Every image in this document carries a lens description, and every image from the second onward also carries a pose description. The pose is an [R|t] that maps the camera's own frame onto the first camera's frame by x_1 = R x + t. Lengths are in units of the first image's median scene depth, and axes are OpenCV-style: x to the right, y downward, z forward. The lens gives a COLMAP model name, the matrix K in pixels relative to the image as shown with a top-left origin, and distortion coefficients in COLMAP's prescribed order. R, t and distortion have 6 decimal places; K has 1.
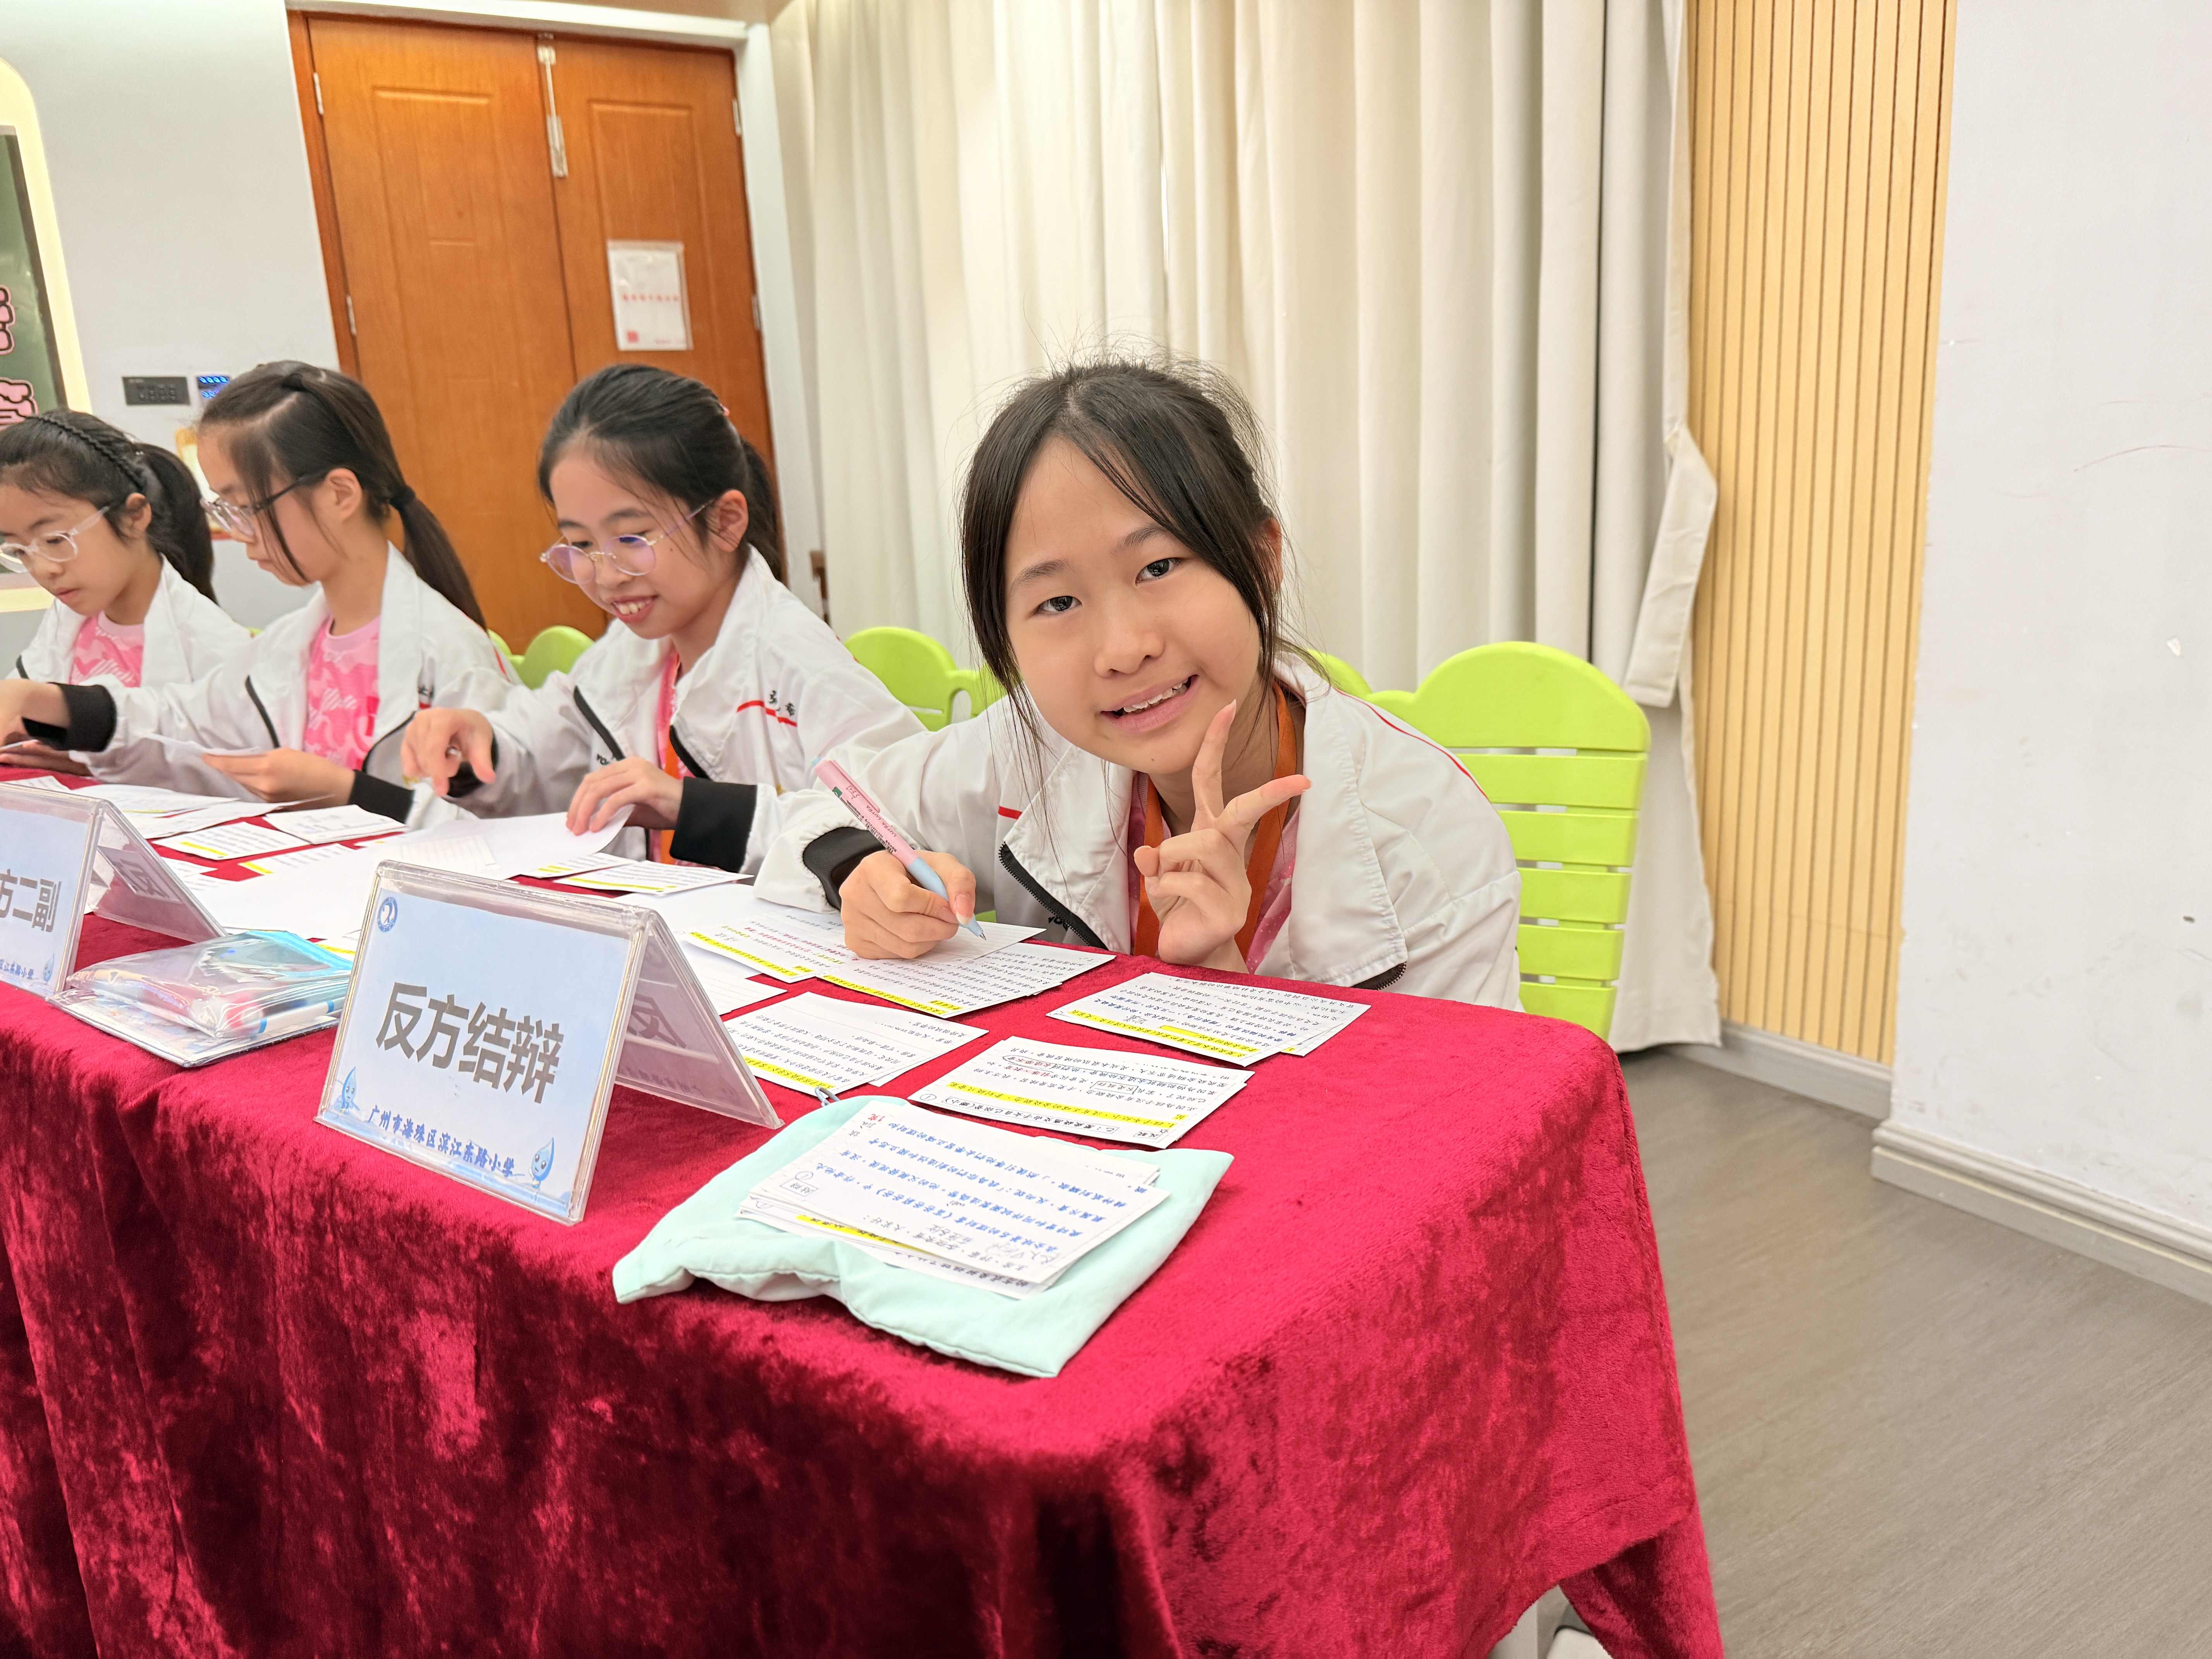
lens RADIAL K [[1529.9, 0, 1112.9], [0, 1529.9, 842.3], [0, 0, 1]] dist [0.110562, -0.173896]
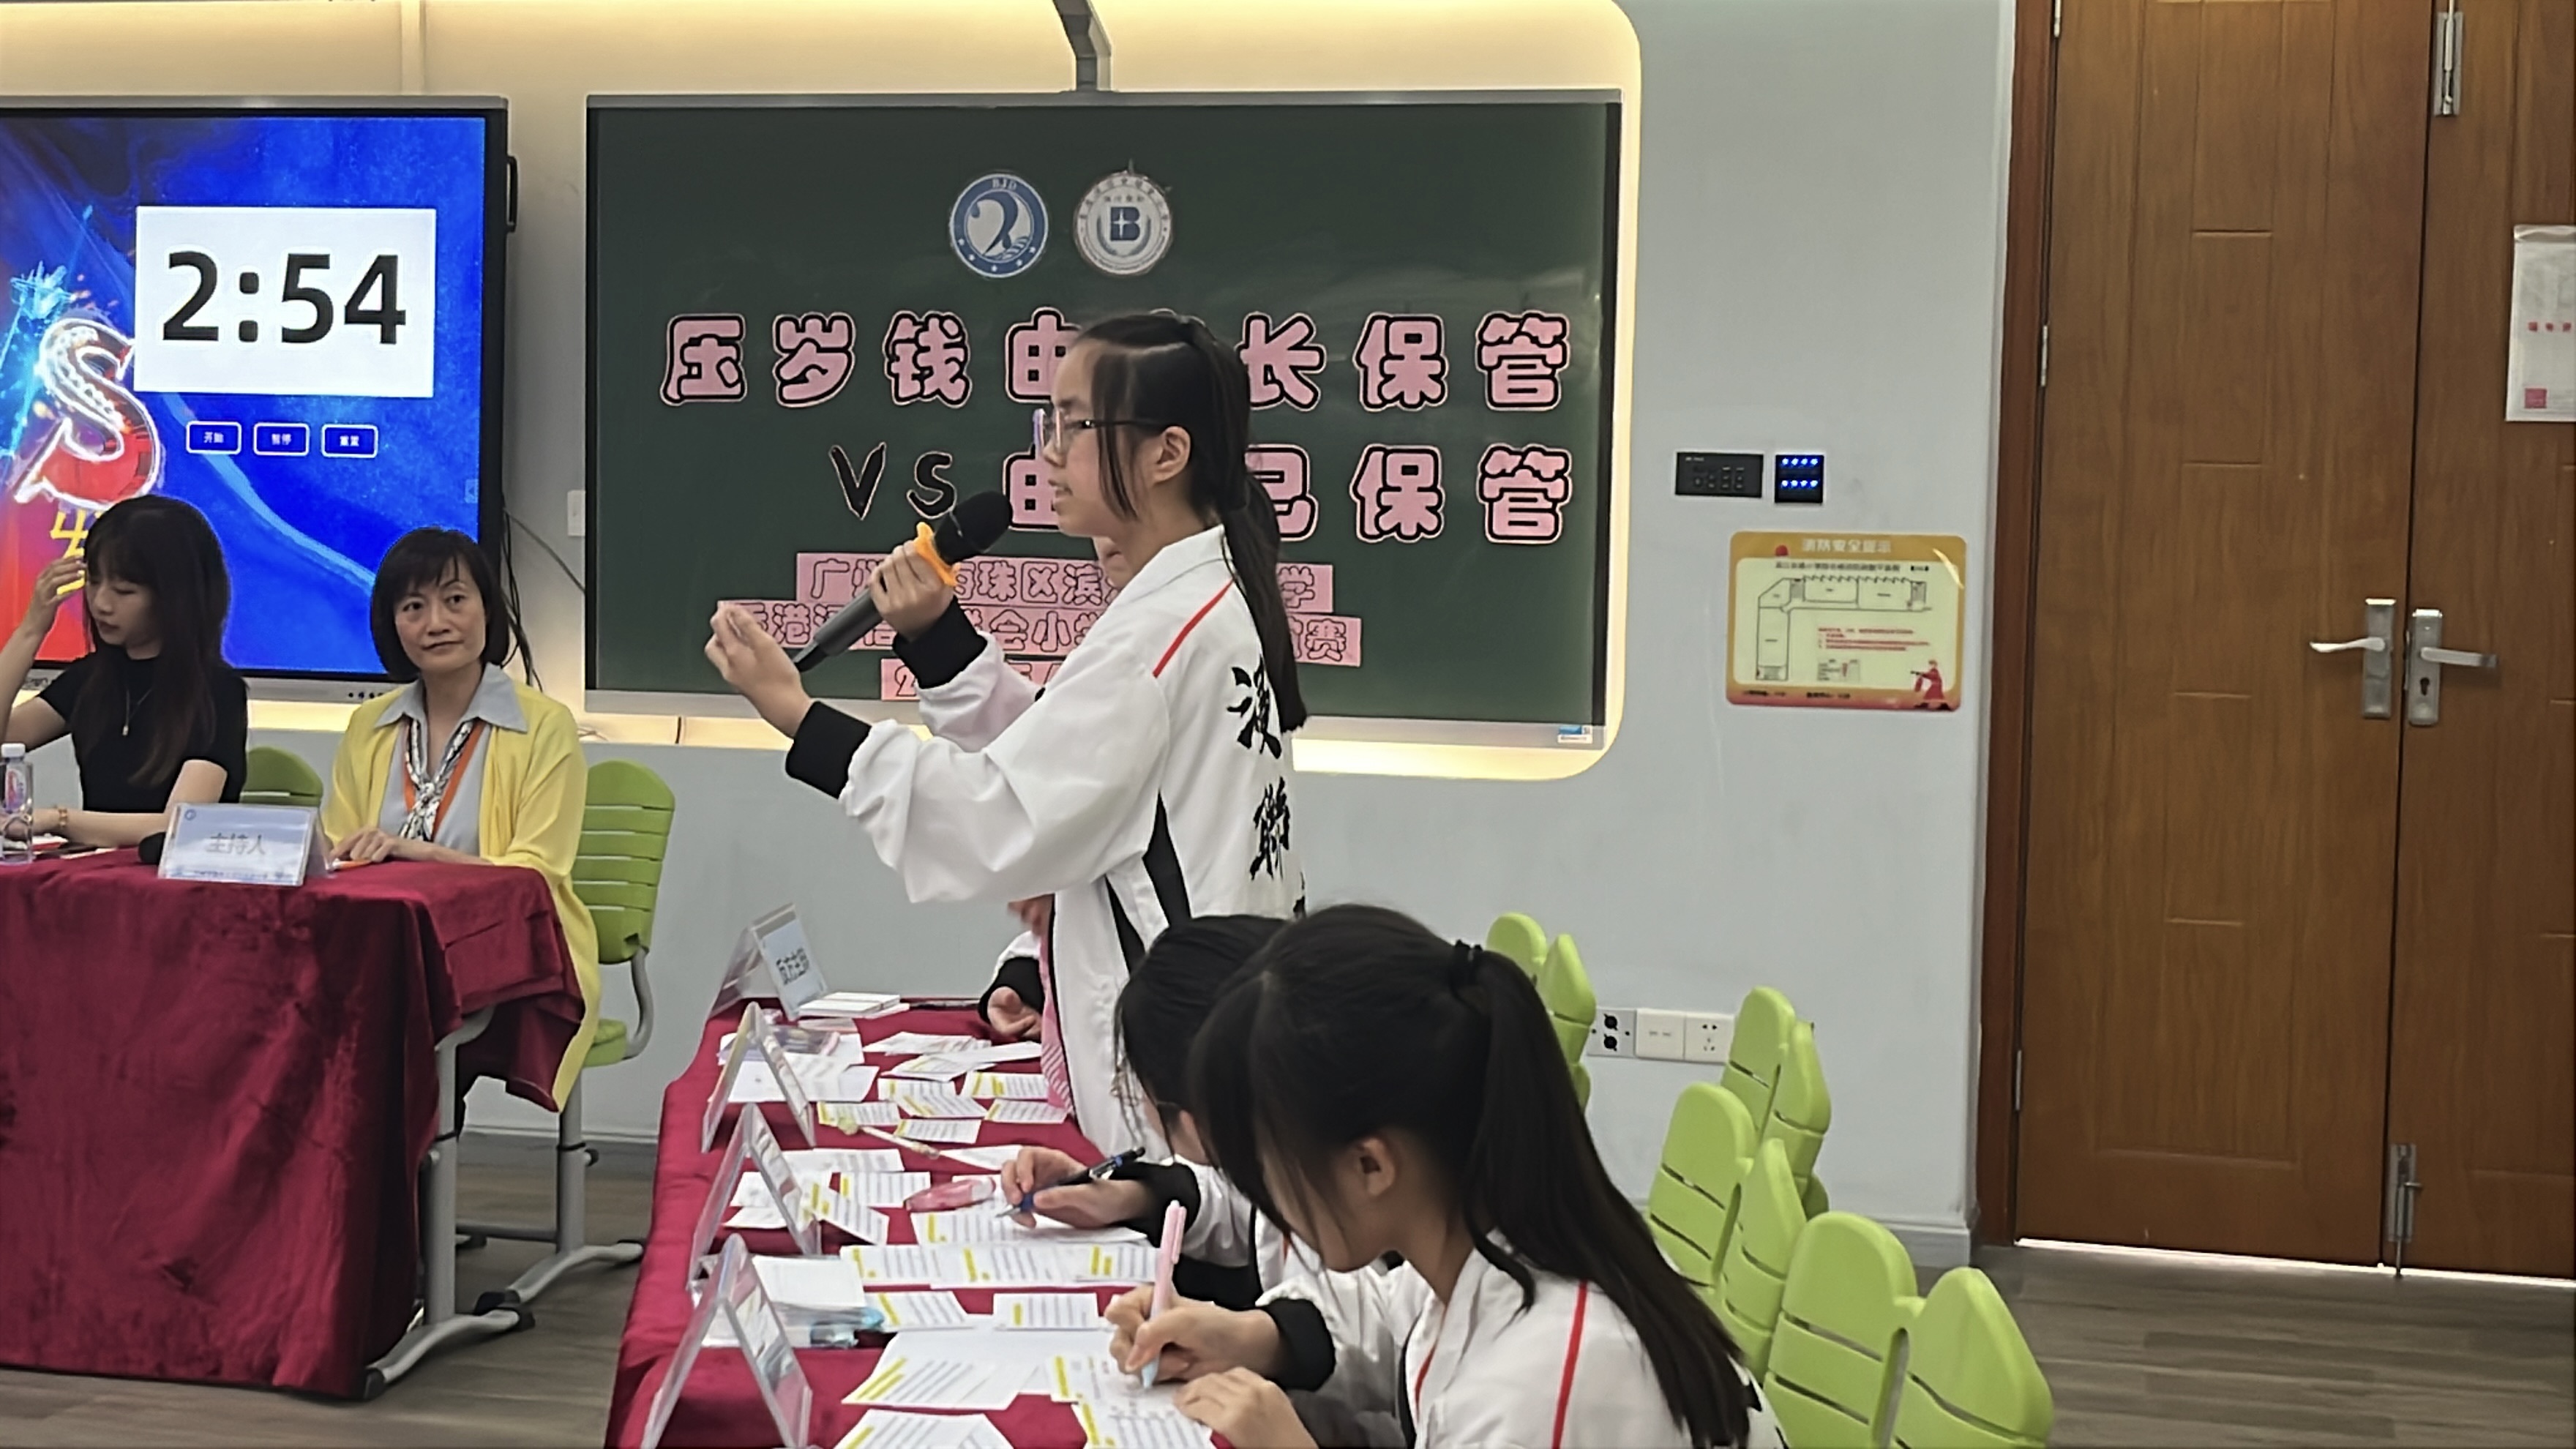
lens RADIAL K [[3817.4, 0, 1288.0], [0, 3817.4, 724.5], [0, 0, 1]] dist [0.193066, -0.840112]
pose [[0.686412, 0.116589, -0.717806, 2.420264], [-0.220217, 0.974044, -0.052378, -0.380710], [0.693068, 0.194026, 0.694270, -1.228114]]
